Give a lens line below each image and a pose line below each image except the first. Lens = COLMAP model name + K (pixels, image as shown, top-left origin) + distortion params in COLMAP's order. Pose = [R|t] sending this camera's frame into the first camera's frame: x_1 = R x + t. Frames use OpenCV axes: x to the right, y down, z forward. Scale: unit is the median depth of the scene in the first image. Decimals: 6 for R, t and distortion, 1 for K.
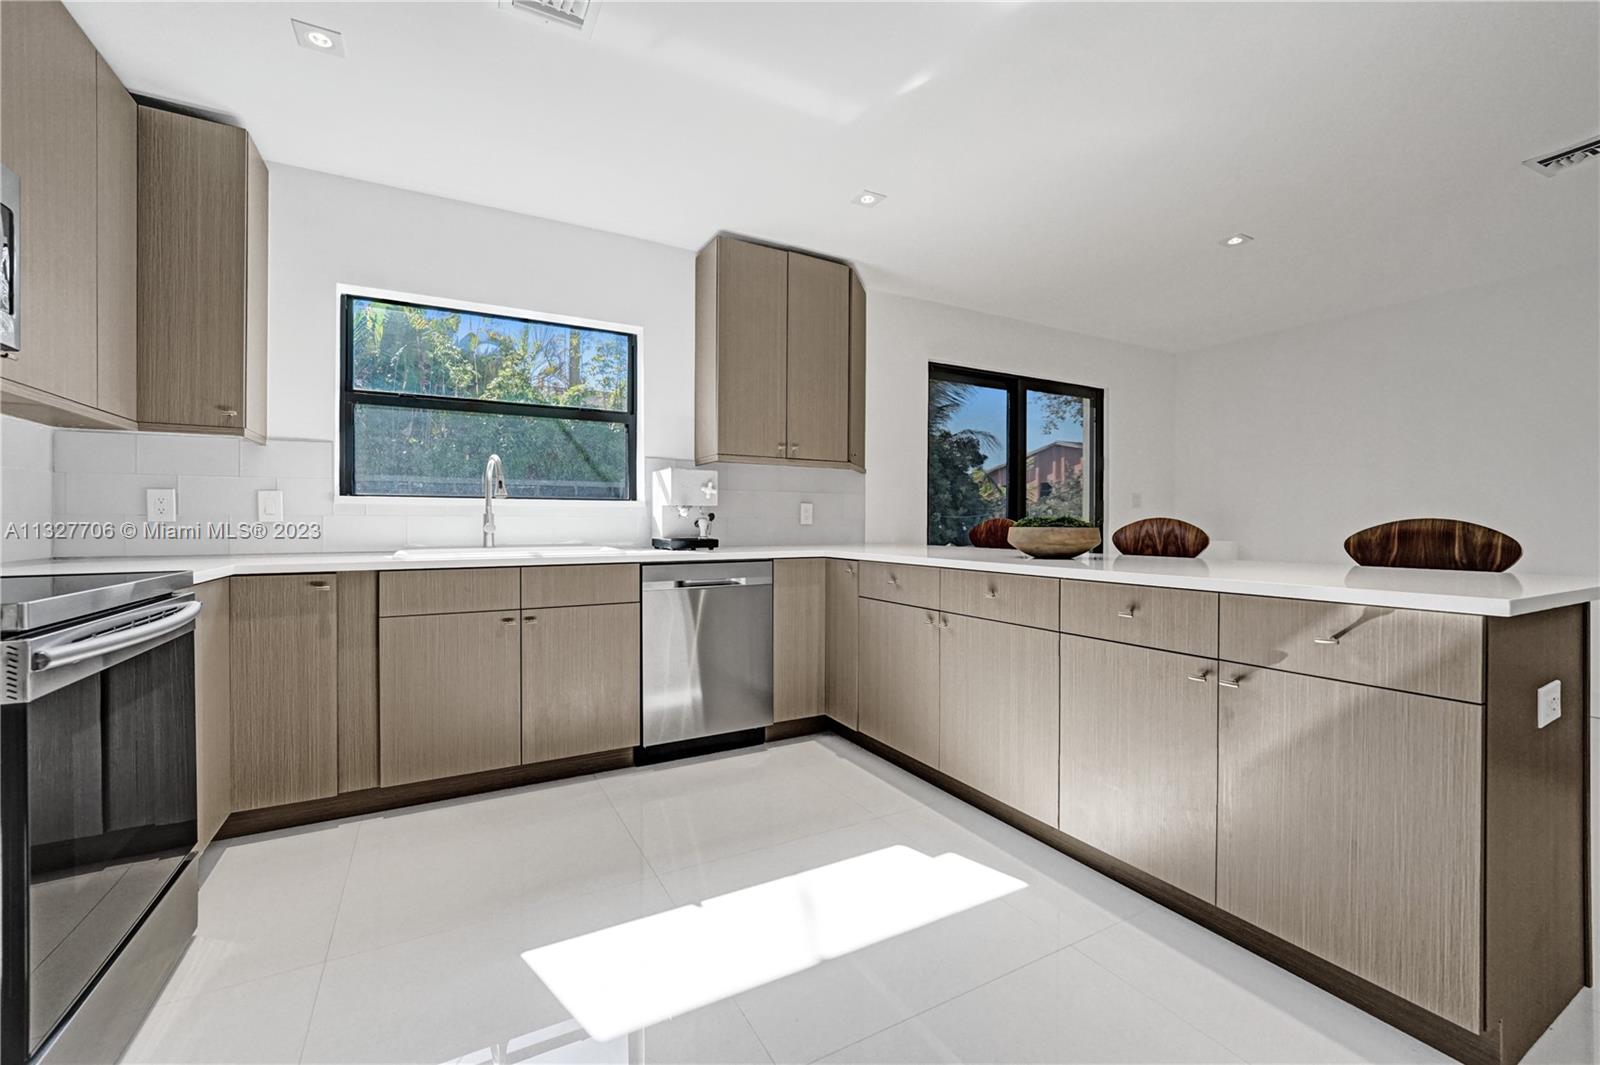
lens RADIAL K [[651.7, 0, 799.5], [0, 651.7, 527.0], [0, 0, 1]] dist [-0.008099, -0.000516]
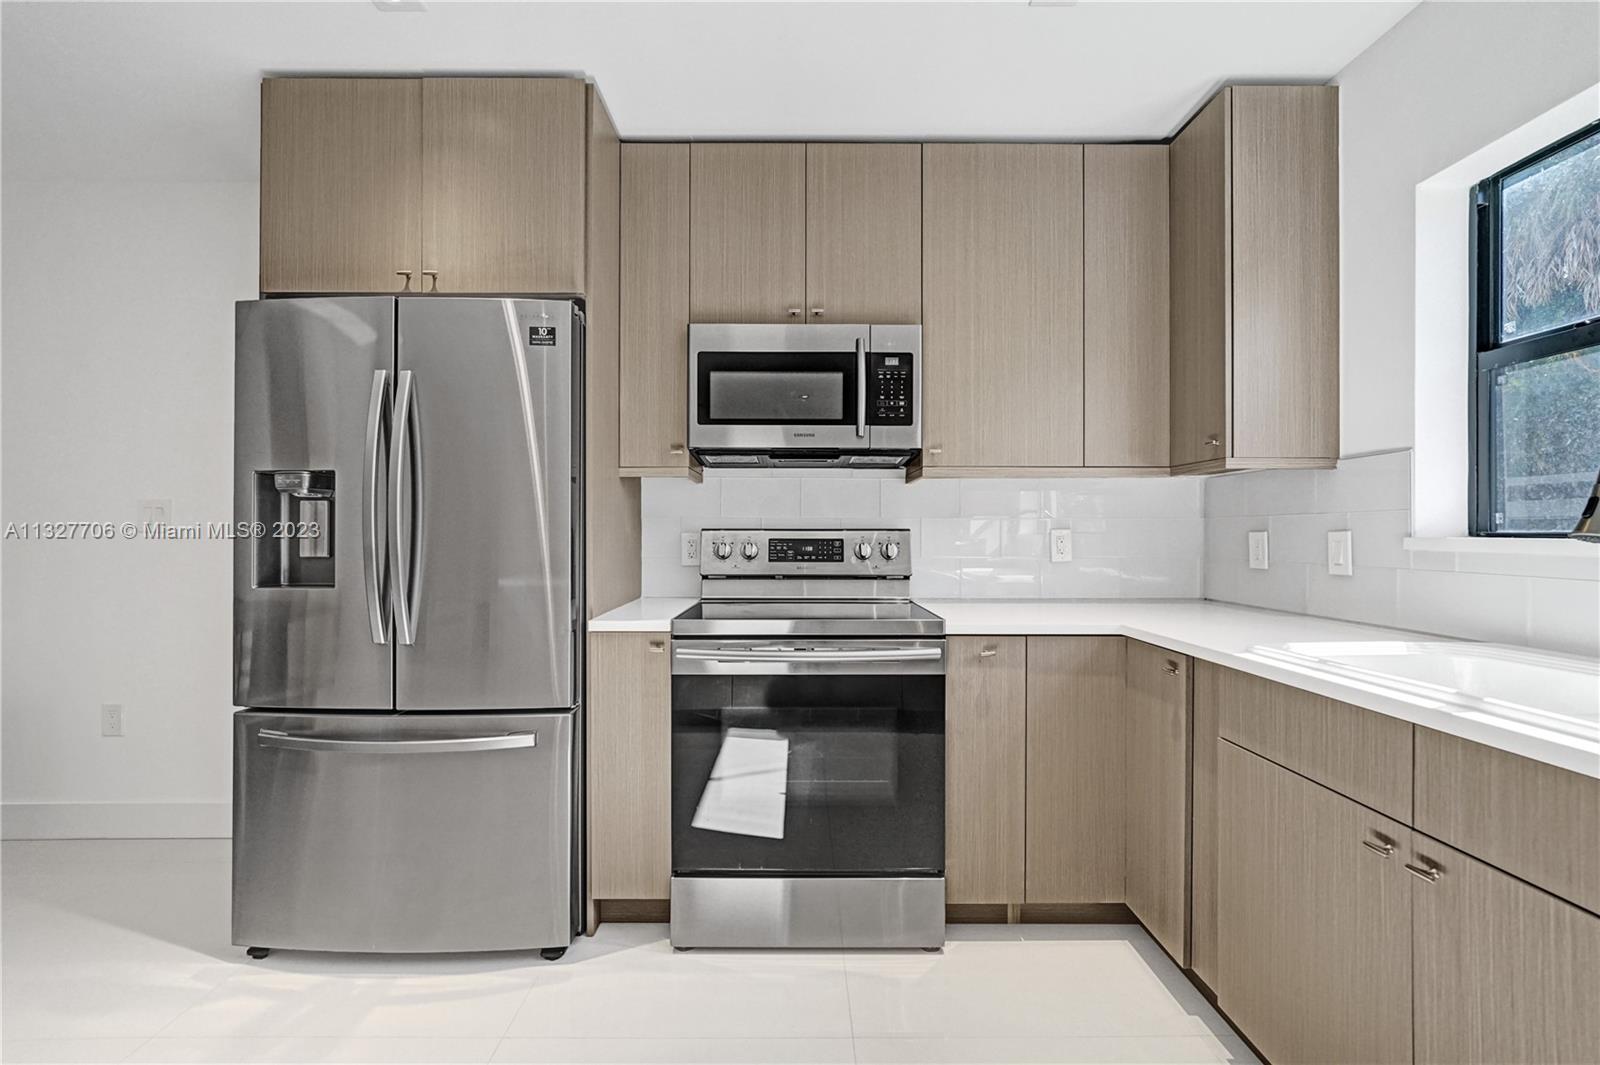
lens RADIAL K [[651.7, 0, 789.1], [0, 651.7, 540.5], [0, 0, 1]] dist [-0.008099, -0.000516]
pose [[-0.472783, 0.005876, -0.881159, 0.093932], [-0.013744, 0.999807, 0.014041, -0.048372], [0.881072, 0.018749, -0.472611, 0.810391]]
